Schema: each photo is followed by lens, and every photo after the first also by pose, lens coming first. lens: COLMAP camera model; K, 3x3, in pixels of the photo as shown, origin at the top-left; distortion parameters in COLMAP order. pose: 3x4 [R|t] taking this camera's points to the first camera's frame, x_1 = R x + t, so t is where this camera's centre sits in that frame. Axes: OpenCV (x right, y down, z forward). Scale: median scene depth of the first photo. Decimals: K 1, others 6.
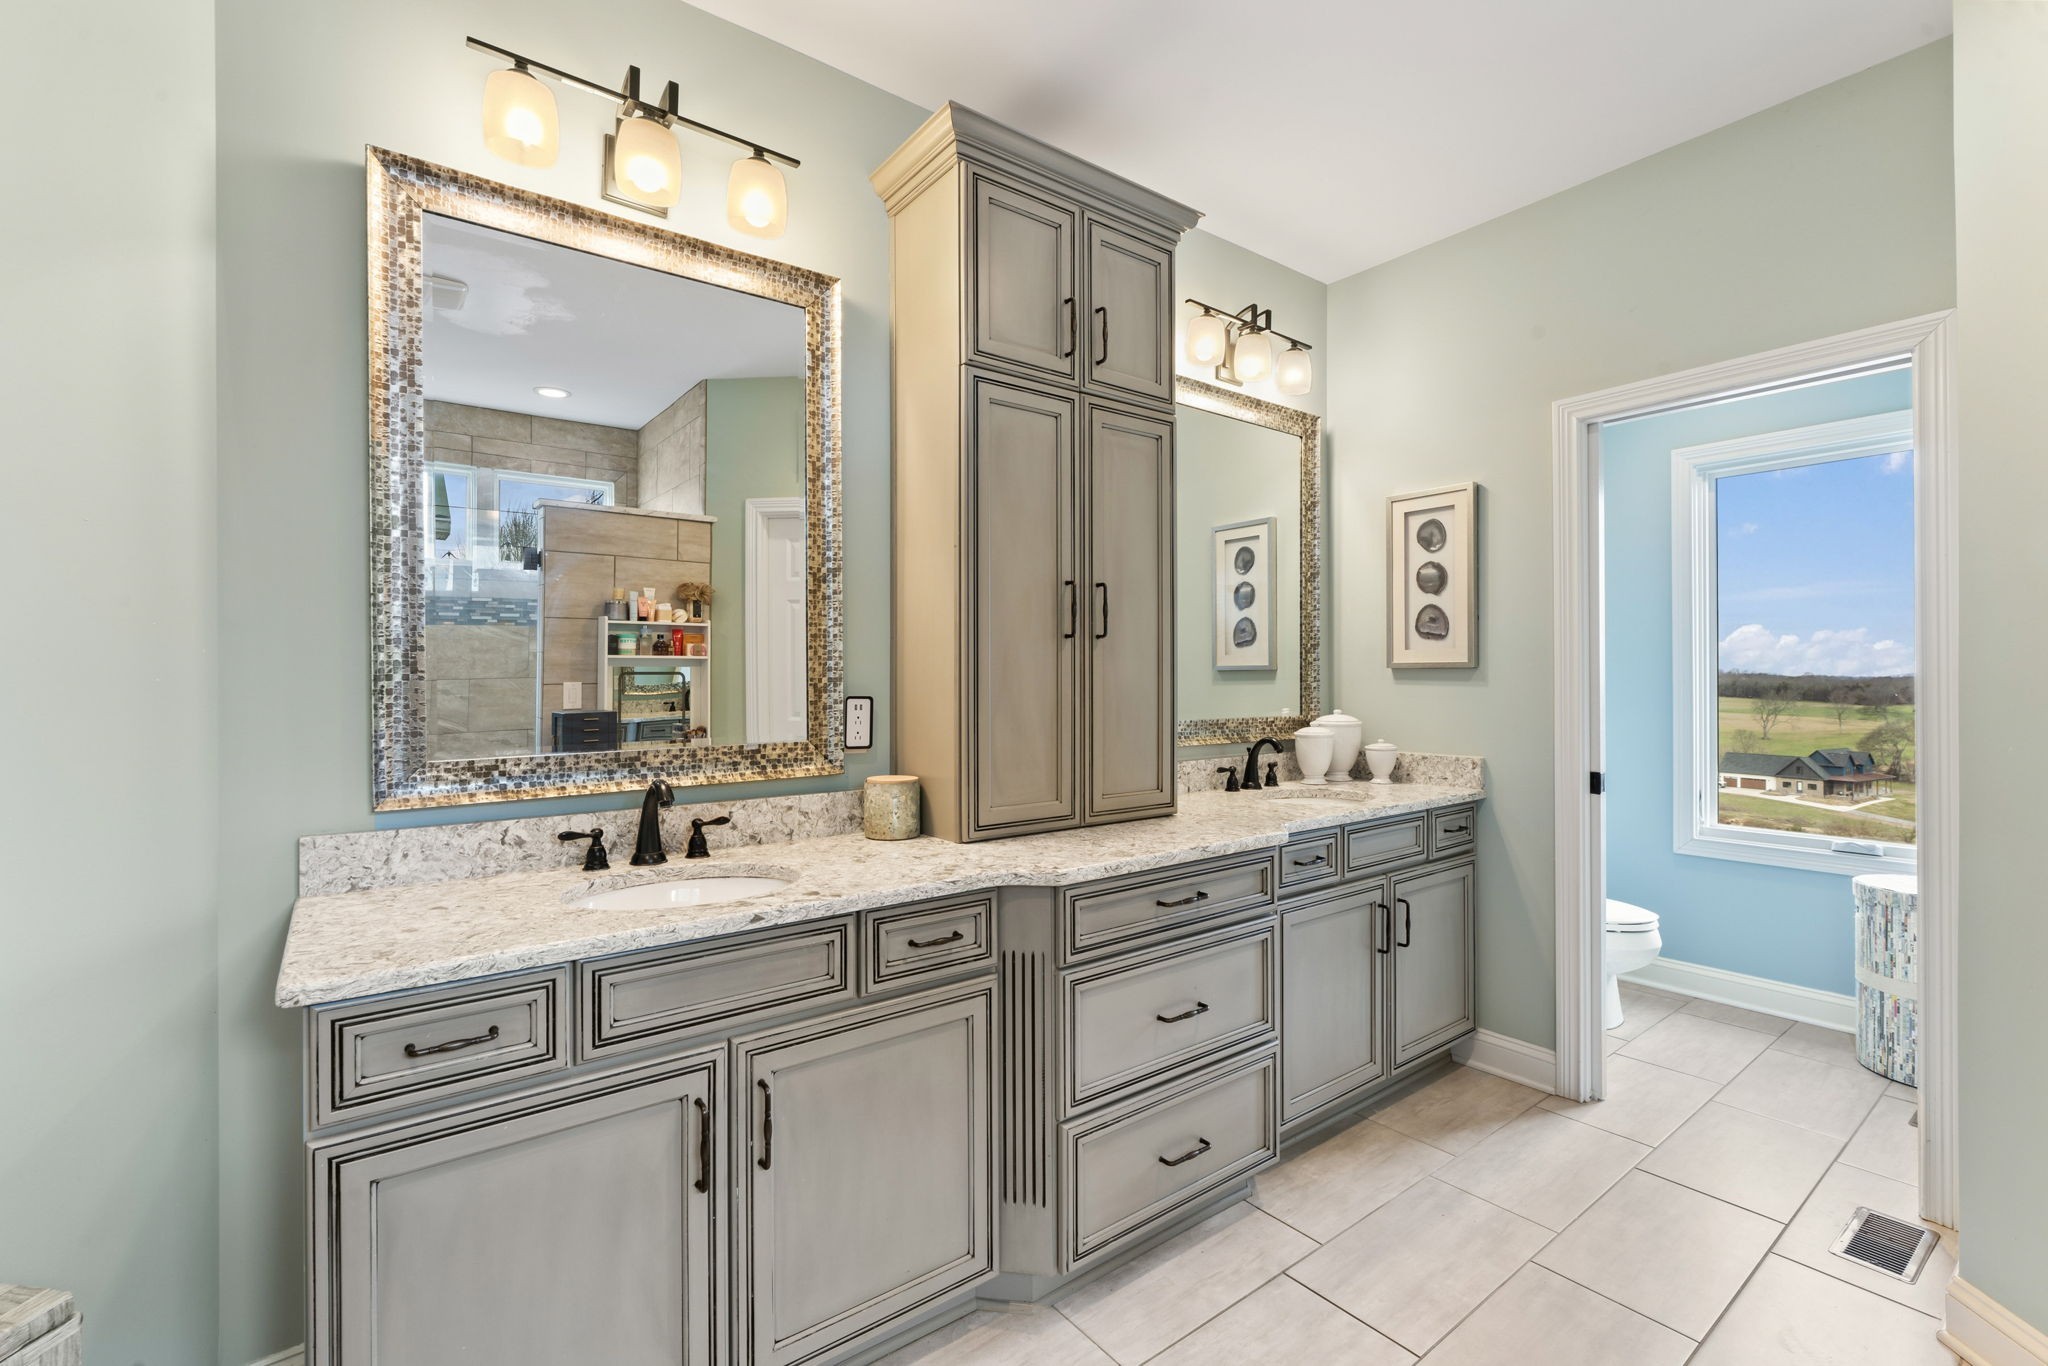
lens RADIAL K [[890.1, 0, 1024.1], [0, 890.1, 677.3], [0, 0, 1]] dist [0.000660, 0.000466]
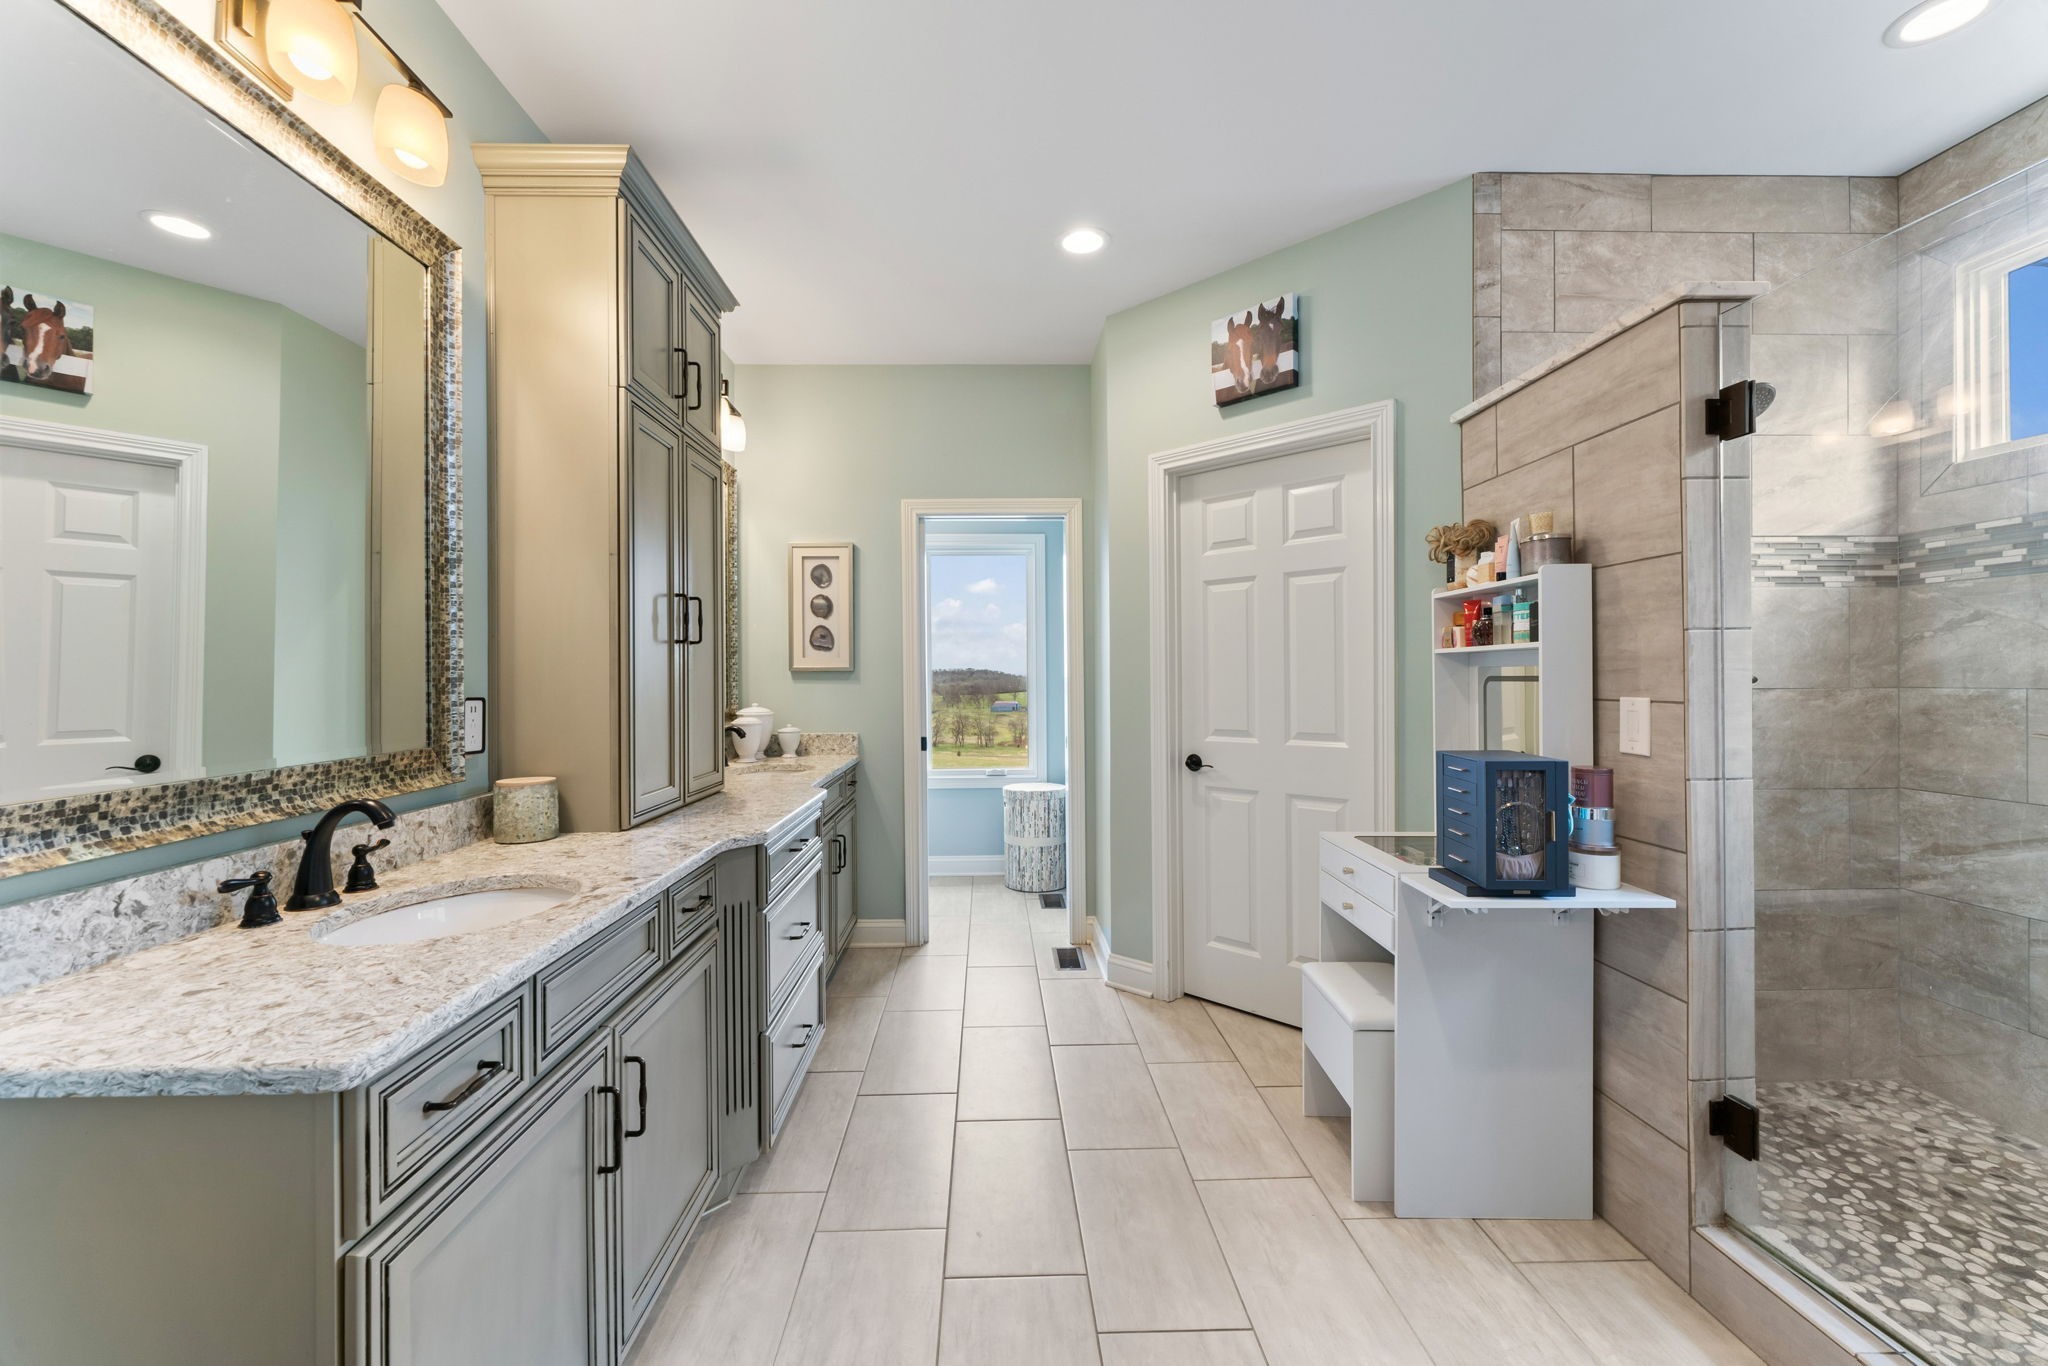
lens RADIAL K [[786.5, 0, 1016.1], [0, 786.5, 677.6], [0, 0, 1]] dist [0.002416, 0.000353]
pose [[0.586700, -0.001127, 0.809804, -0.545796], [0.003862, 0.999992, -0.001406, 0.003658], [-0.809795, 0.003952, 0.586700, 0.053681]]
